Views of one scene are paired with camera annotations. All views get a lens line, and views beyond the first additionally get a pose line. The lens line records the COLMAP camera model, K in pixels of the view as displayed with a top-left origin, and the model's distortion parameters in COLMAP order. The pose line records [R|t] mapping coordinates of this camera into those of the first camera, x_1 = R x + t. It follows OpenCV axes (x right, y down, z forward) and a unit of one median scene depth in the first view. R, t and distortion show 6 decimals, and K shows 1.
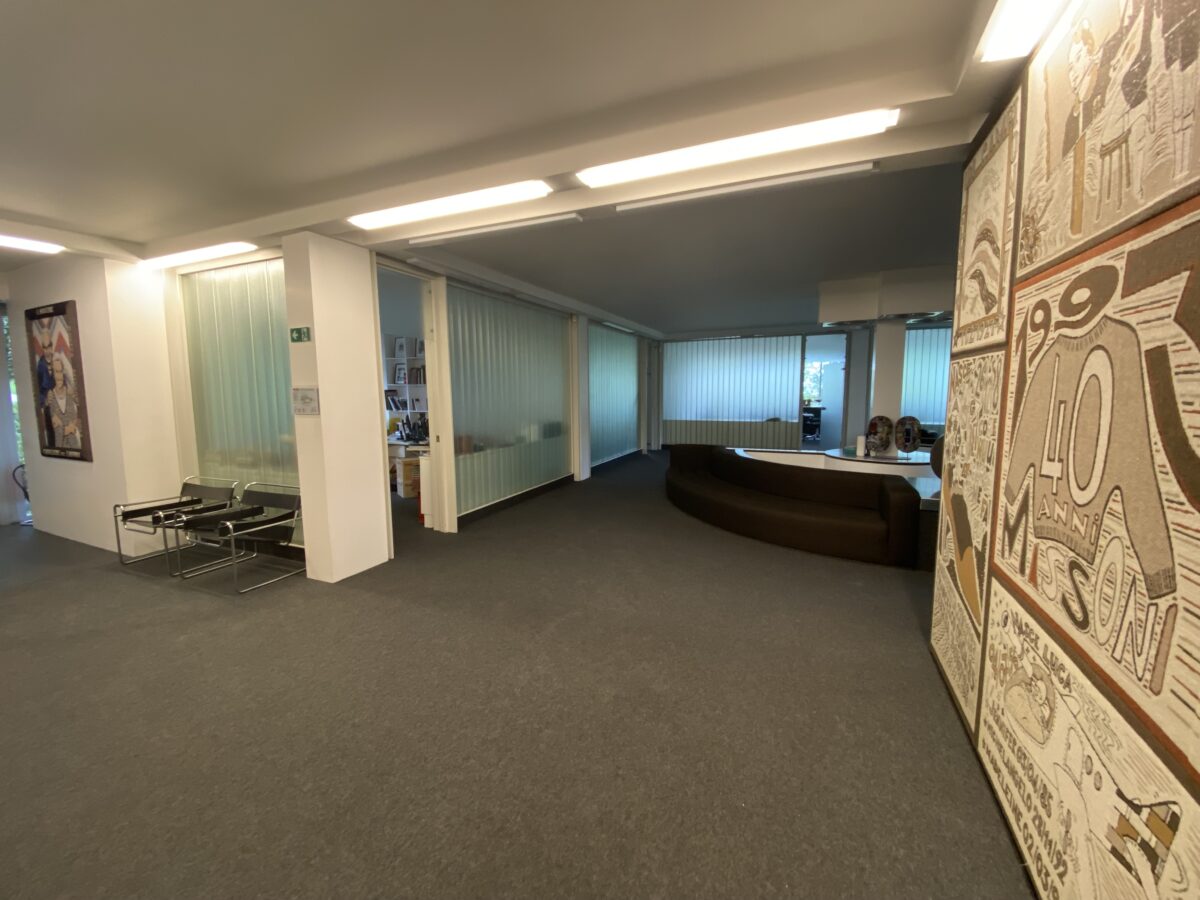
lens RADIAL K [[485.8, 0, 600.0], [0, 485.8, 450.0], [0, 0, 1]] dist [0.024328, -0.025630]
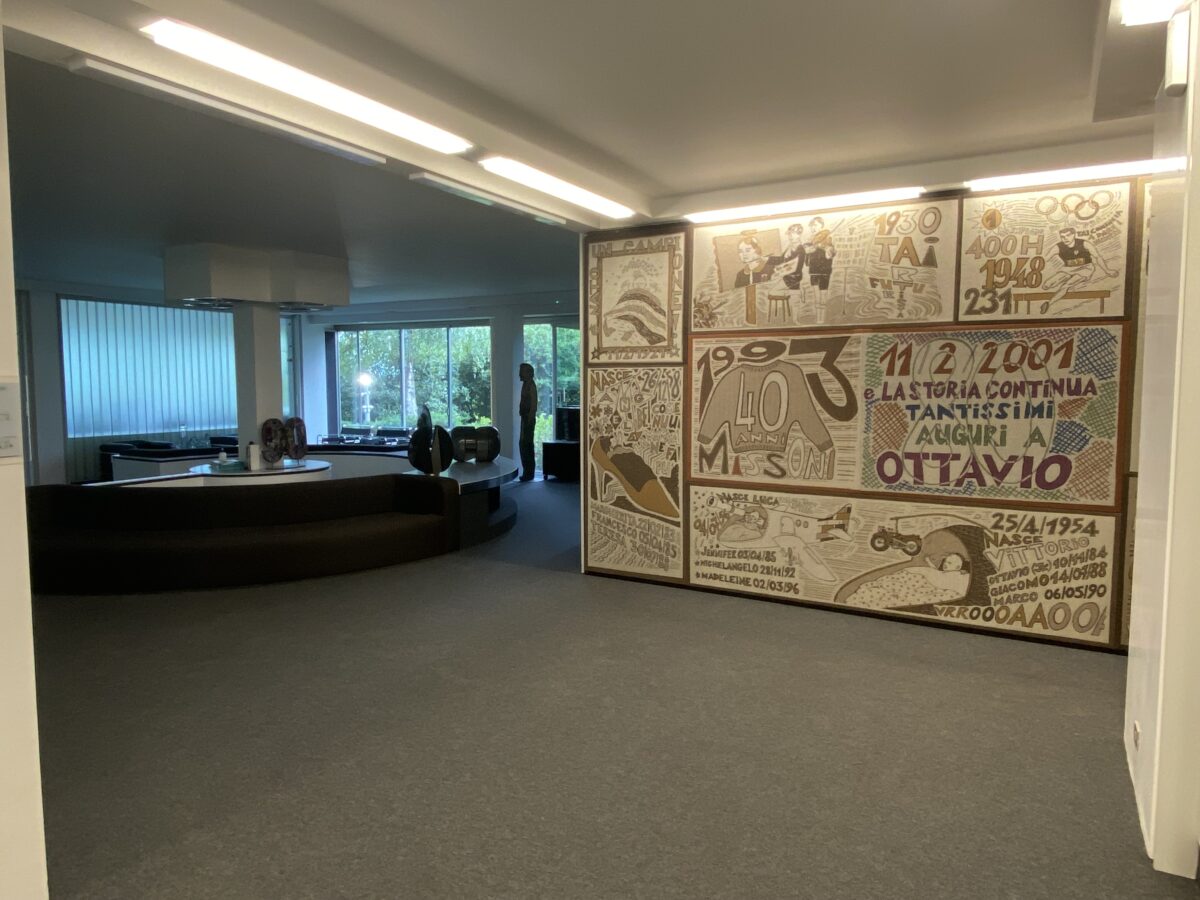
lens RADIAL K [[775.0, 0, 600.0], [0, 775.0, 450.0], [0, 0, 1]] dist [0.034993, -0.001318]
pose [[0.102828, -0.078804, 0.991573, -2.390265], [0.121696, 0.990365, 0.066088, -0.129134], [-0.987227, 0.113875, 0.111427, 1.082623]]
